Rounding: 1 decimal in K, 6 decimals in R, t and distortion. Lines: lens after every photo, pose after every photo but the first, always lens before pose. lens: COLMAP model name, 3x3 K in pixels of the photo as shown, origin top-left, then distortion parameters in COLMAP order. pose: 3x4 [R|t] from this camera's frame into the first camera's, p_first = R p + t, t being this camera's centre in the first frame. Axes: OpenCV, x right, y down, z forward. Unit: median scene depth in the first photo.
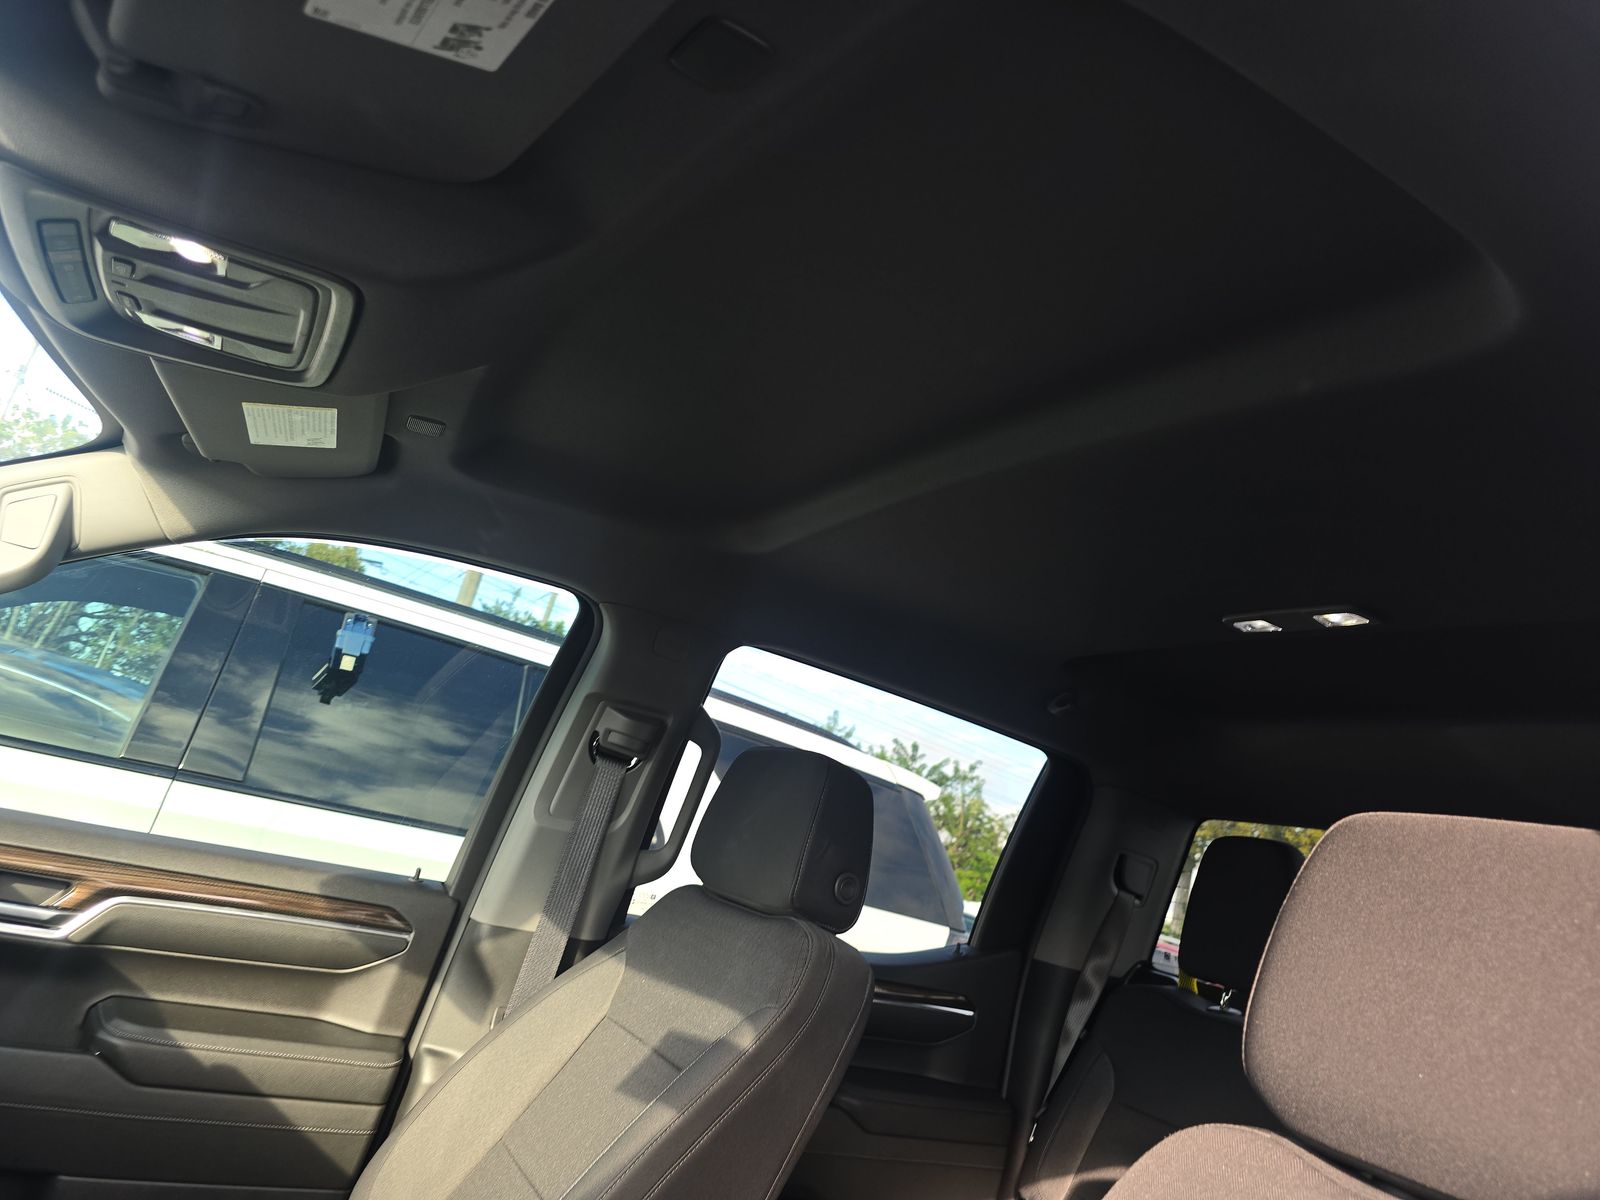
lens RADIAL K [[1074.6, 0, 806.3], [0, 1074.6, 587.6], [0, 0, 1]] dist [0.025294, -0.024571]
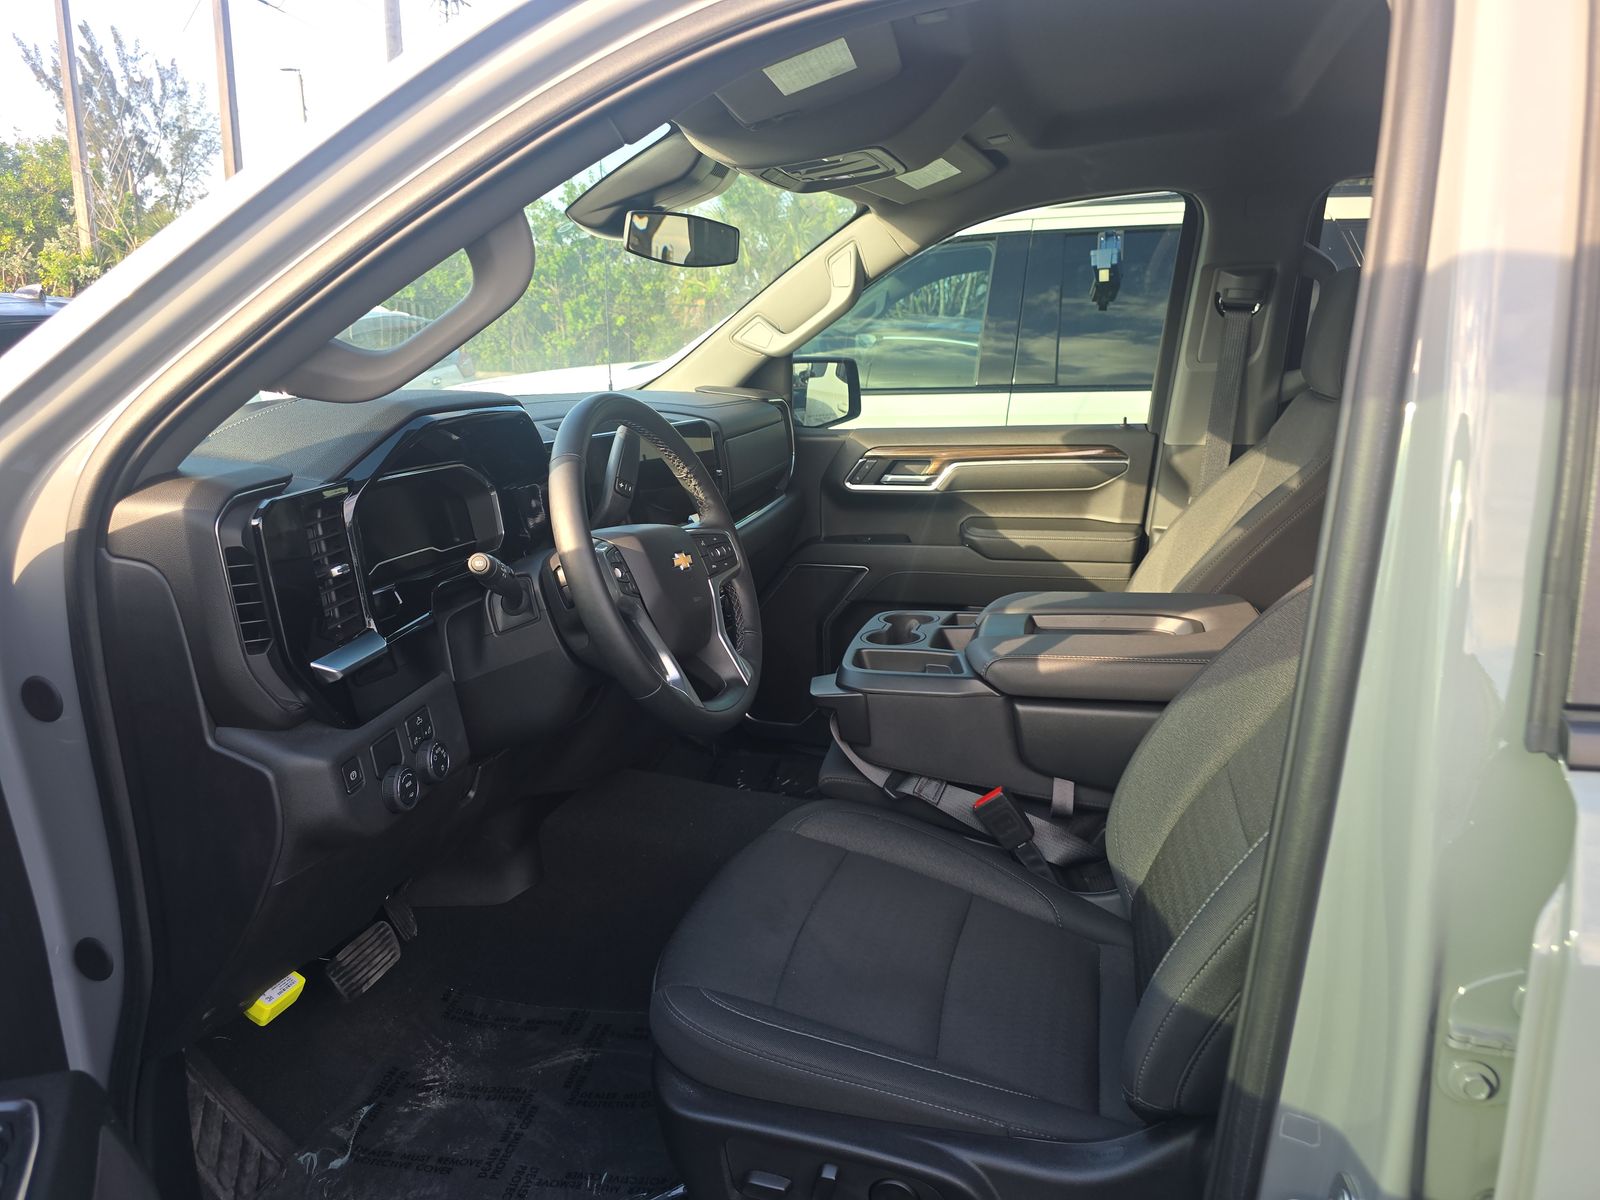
lens RADIAL K [[1074.6, 0, 806.3], [0, 1074.6, 587.6], [0, 0, 1]] dist [0.025294, -0.024571]
pose [[0.682466, -0.070857, -0.727475, 0.403014], [0.341583, 0.910836, 0.231731, -0.014276], [0.646191, -0.406641, 0.645818, -0.319999]]
